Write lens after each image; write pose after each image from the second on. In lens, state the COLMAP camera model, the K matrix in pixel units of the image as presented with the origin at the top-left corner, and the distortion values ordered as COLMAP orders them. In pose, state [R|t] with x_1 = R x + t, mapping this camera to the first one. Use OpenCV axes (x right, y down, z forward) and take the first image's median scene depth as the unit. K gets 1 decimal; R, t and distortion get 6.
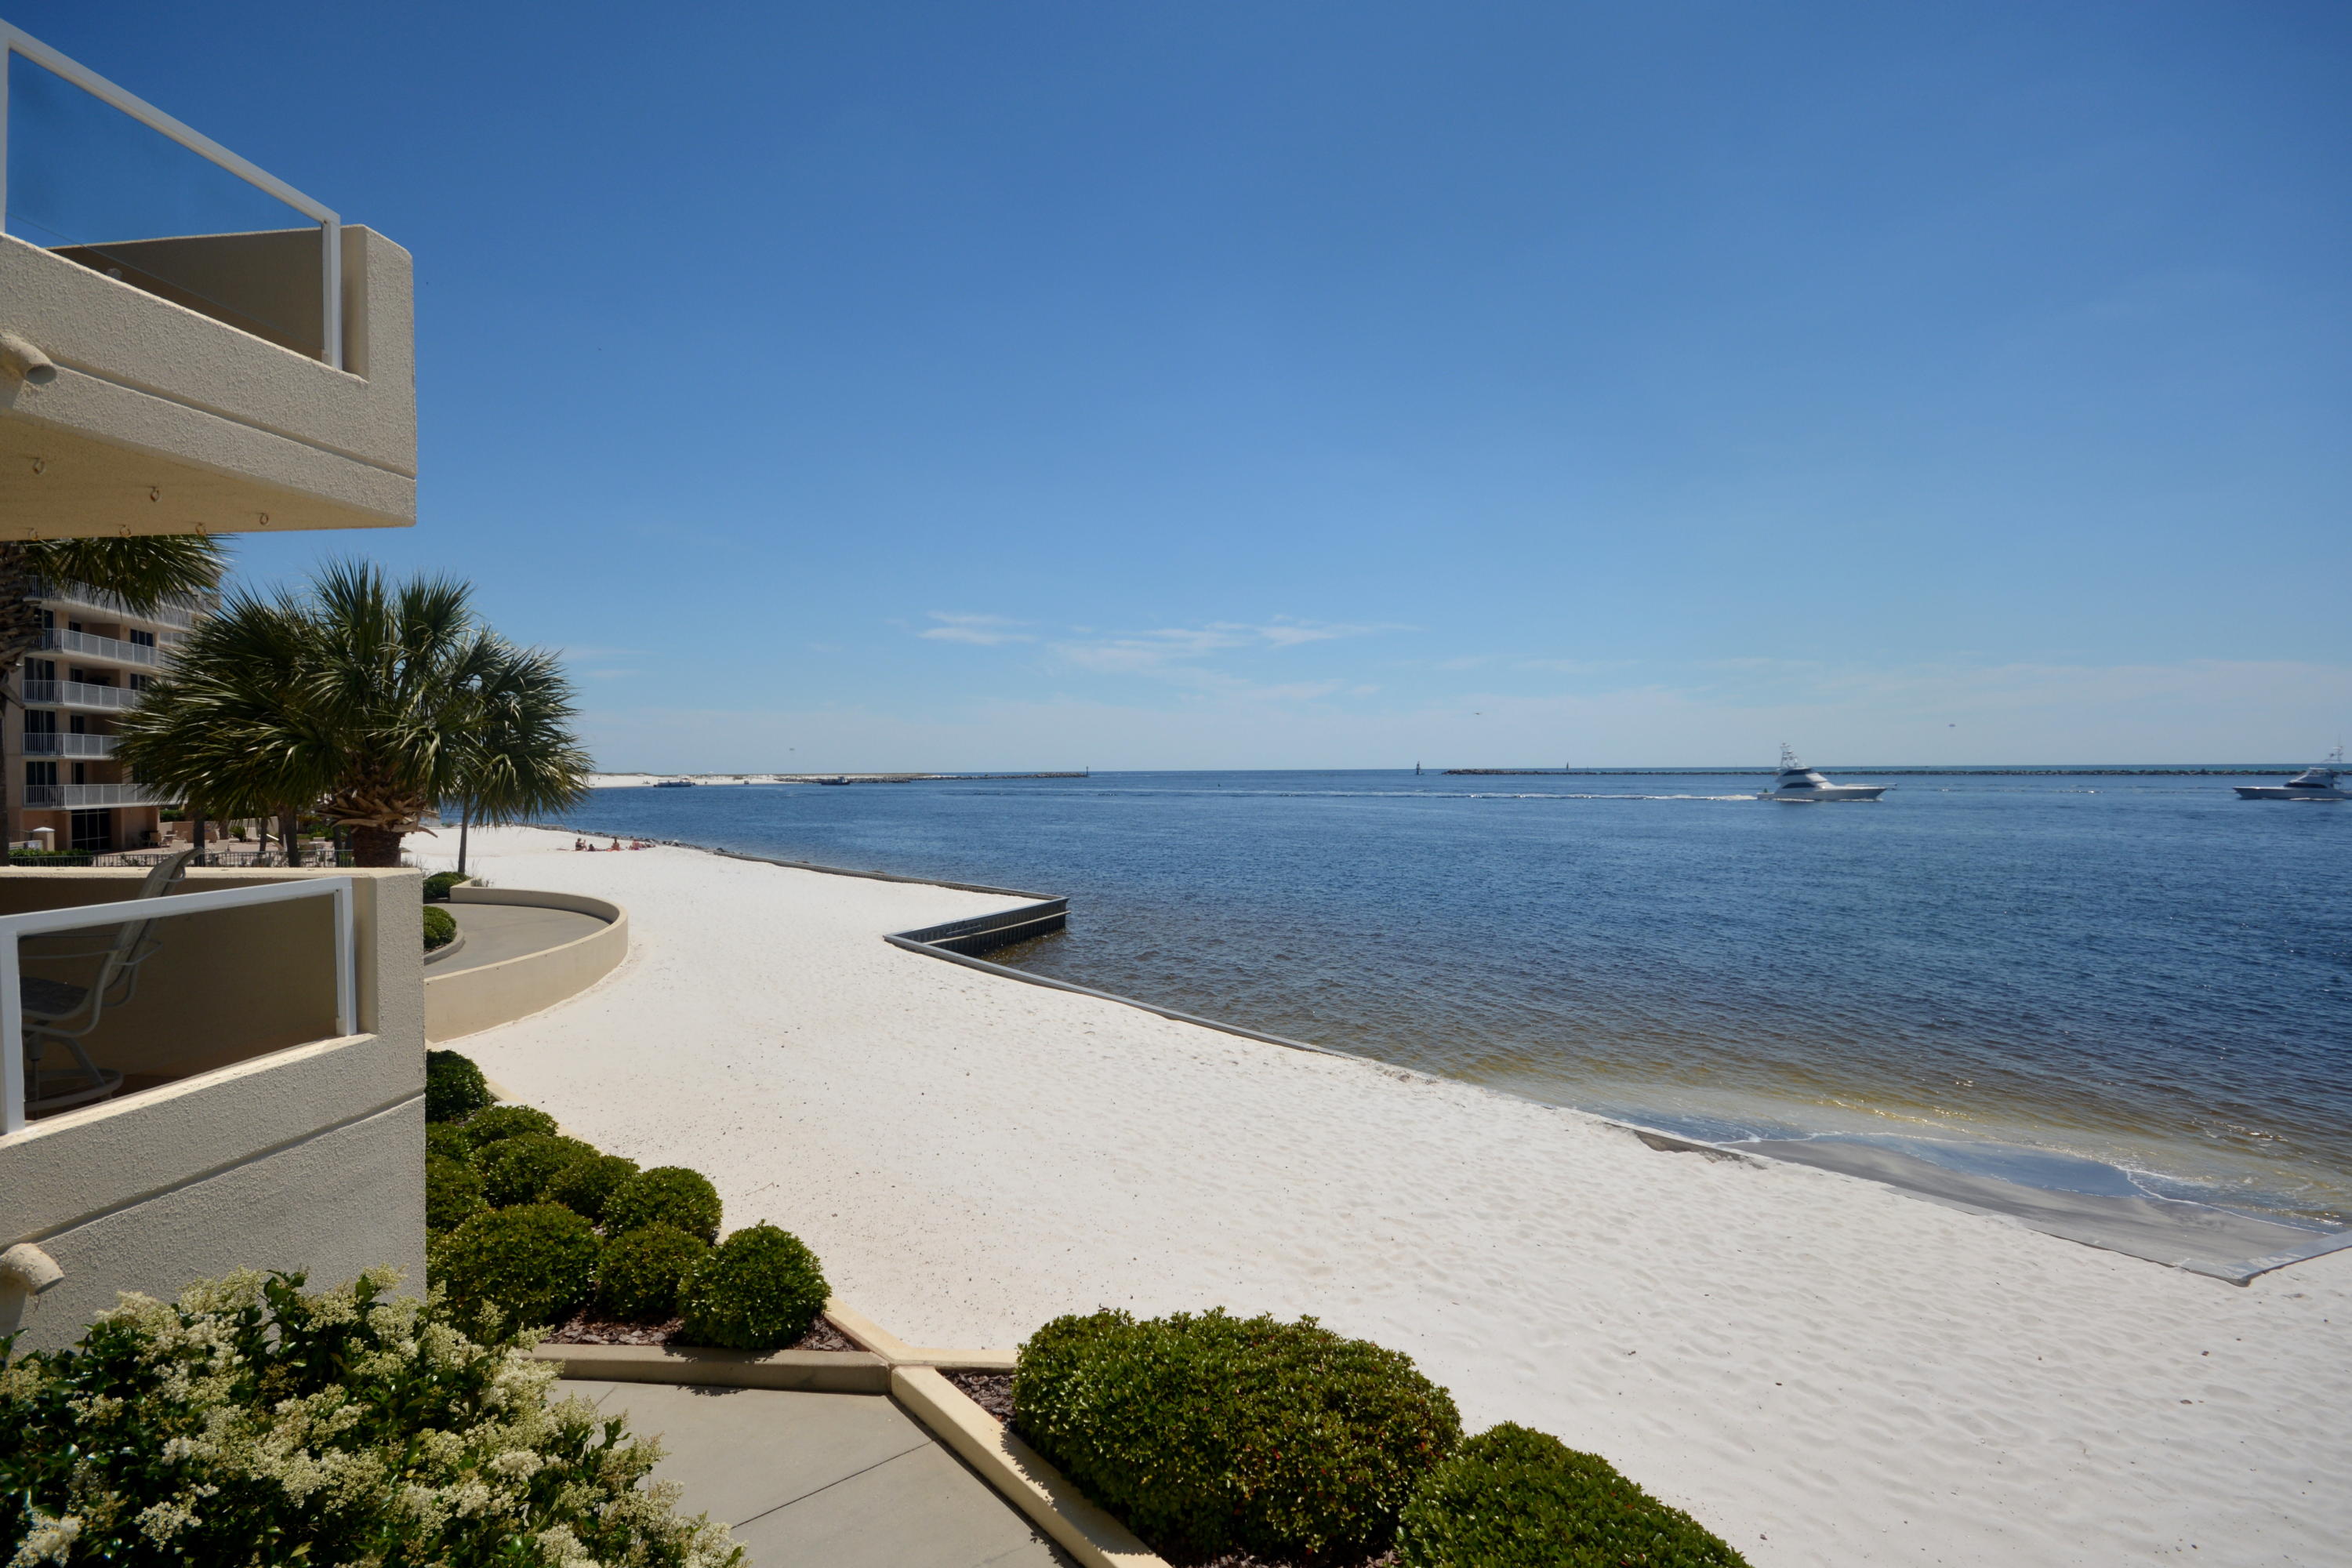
lens RADIAL K [[1146.0, 0, 1176.0], [0, 1146.0, 784.0], [0, 0, 1]] dist [0.013694, -0.013877]
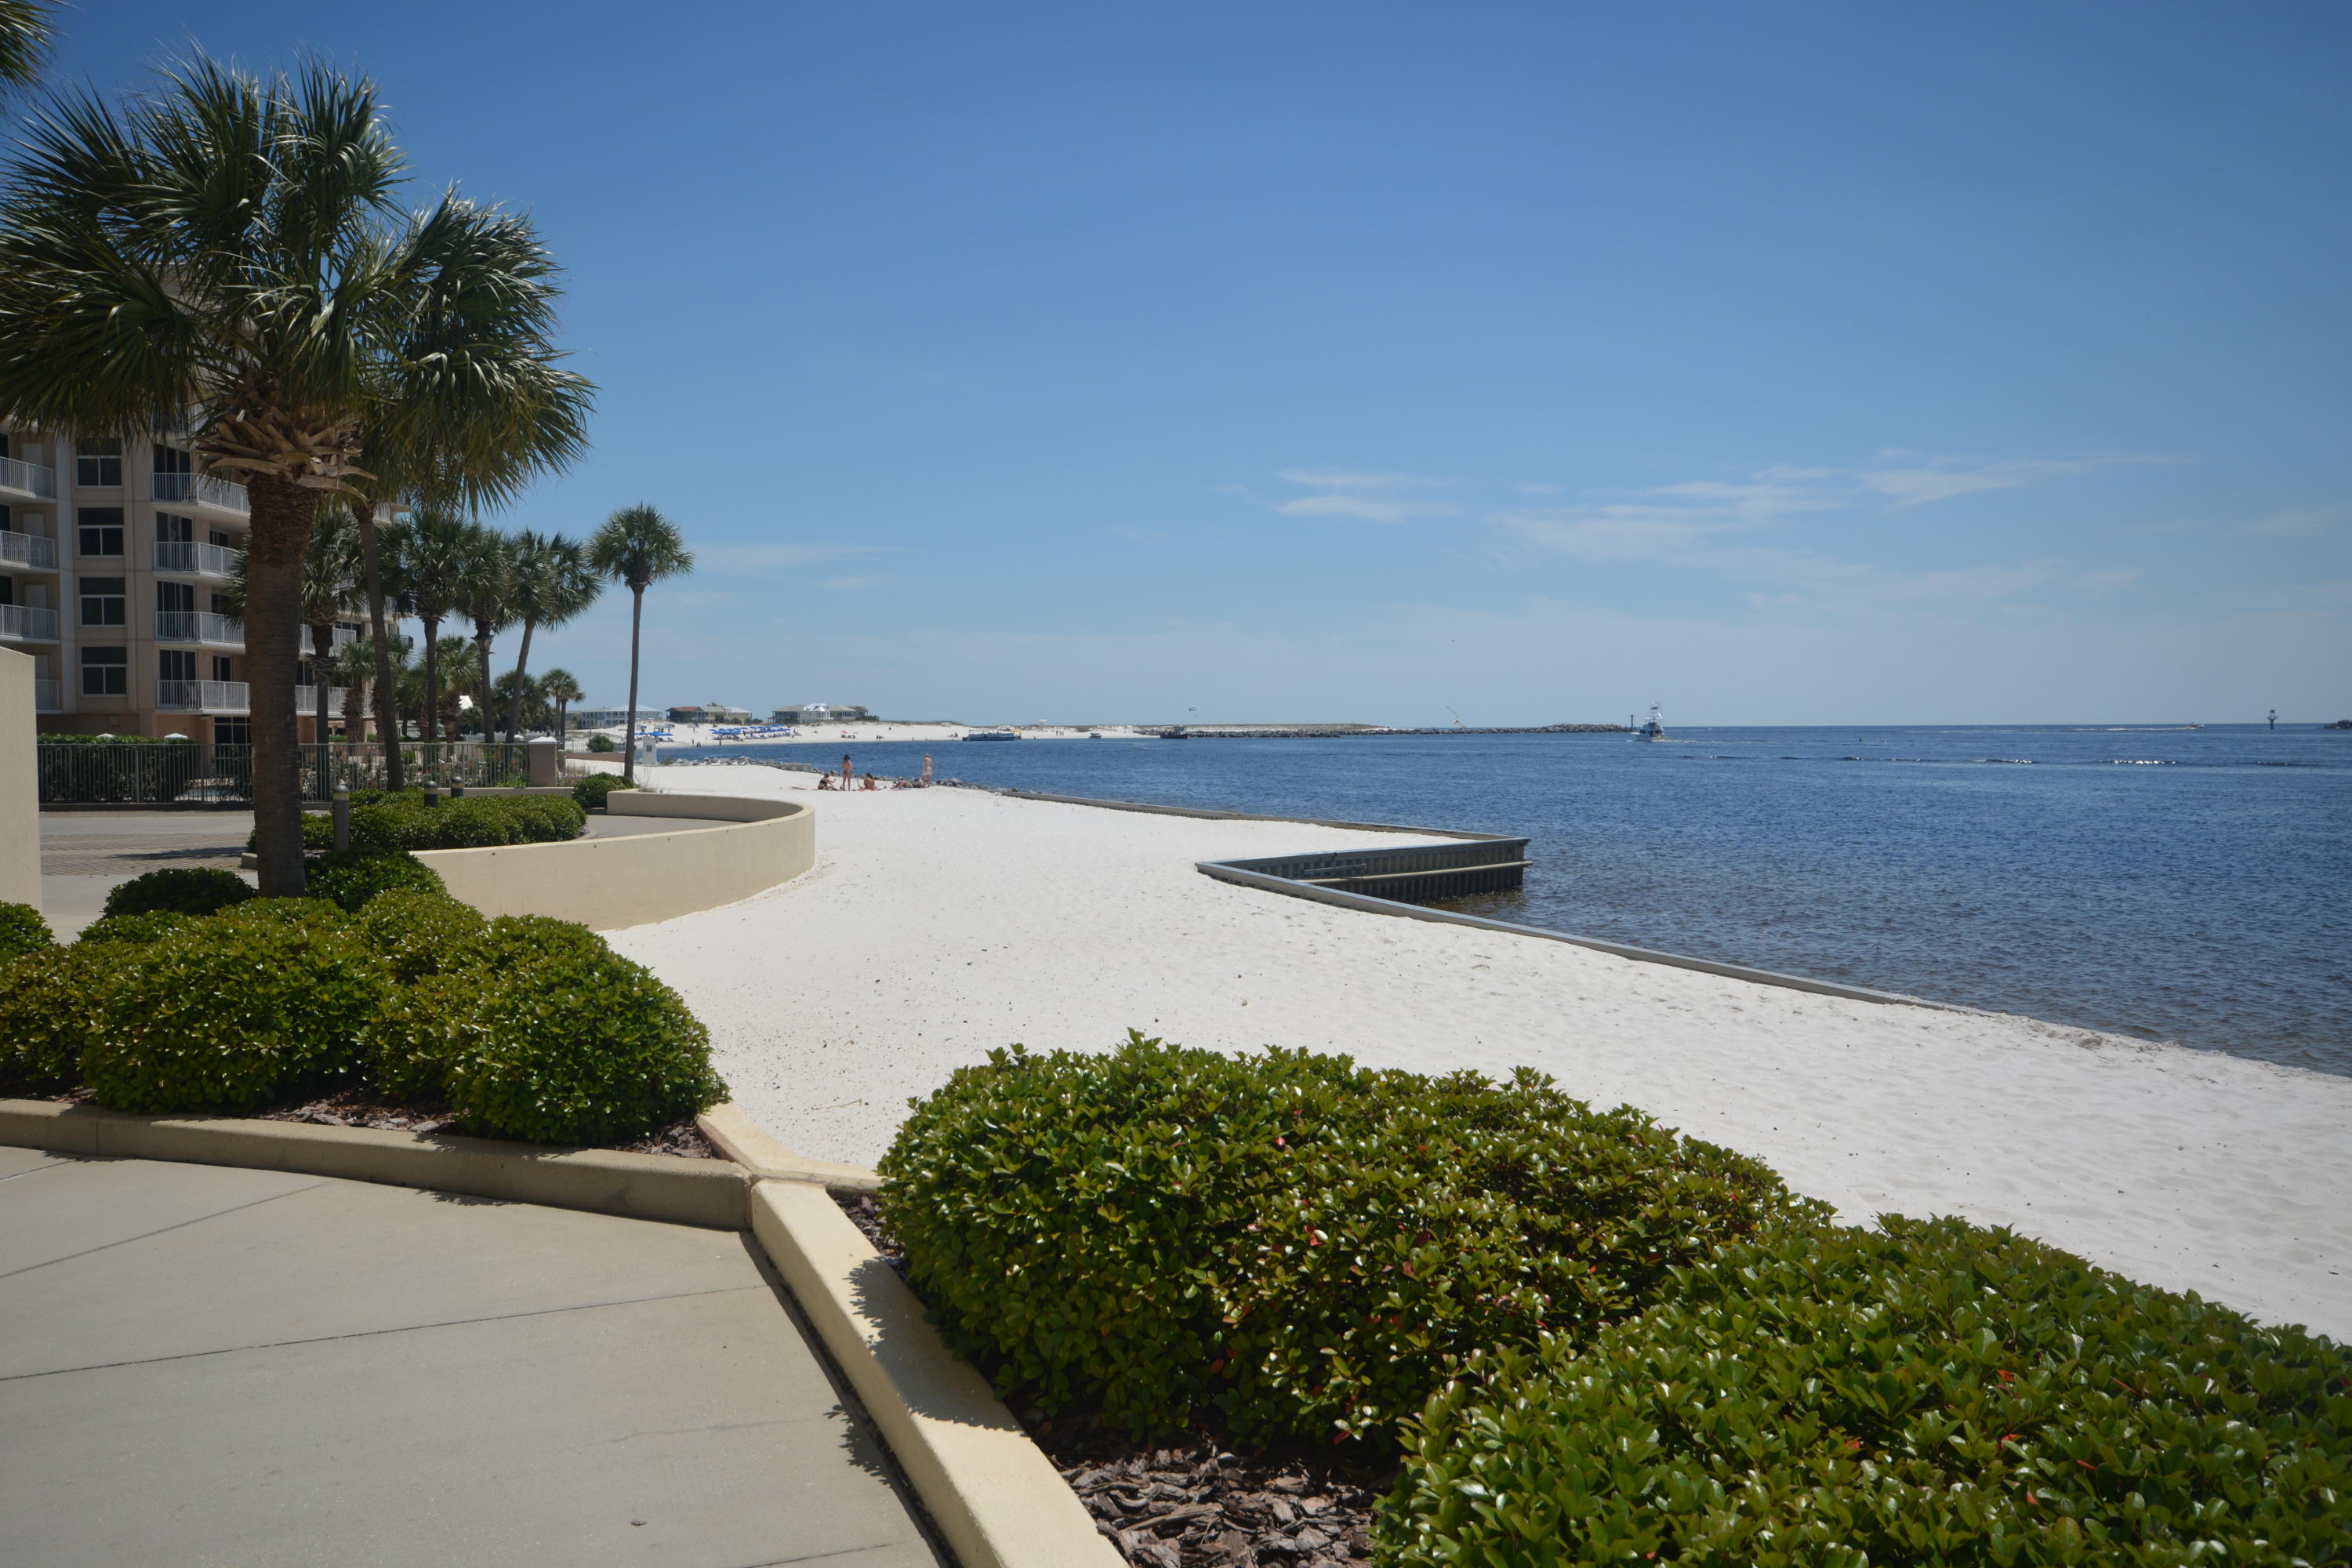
lens RADIAL K [[1850.8, 0, 1176.0], [0, 1850.8, 784.0], [0, 0, 1]] dist [-0.037658, 0.122761]
pose [[0.945397, 0.004550, -0.325889, 0.185222], [-0.003606, 0.999987, 0.003501, 0.306816], [0.325901, -0.002134, 0.945401, 0.267275]]
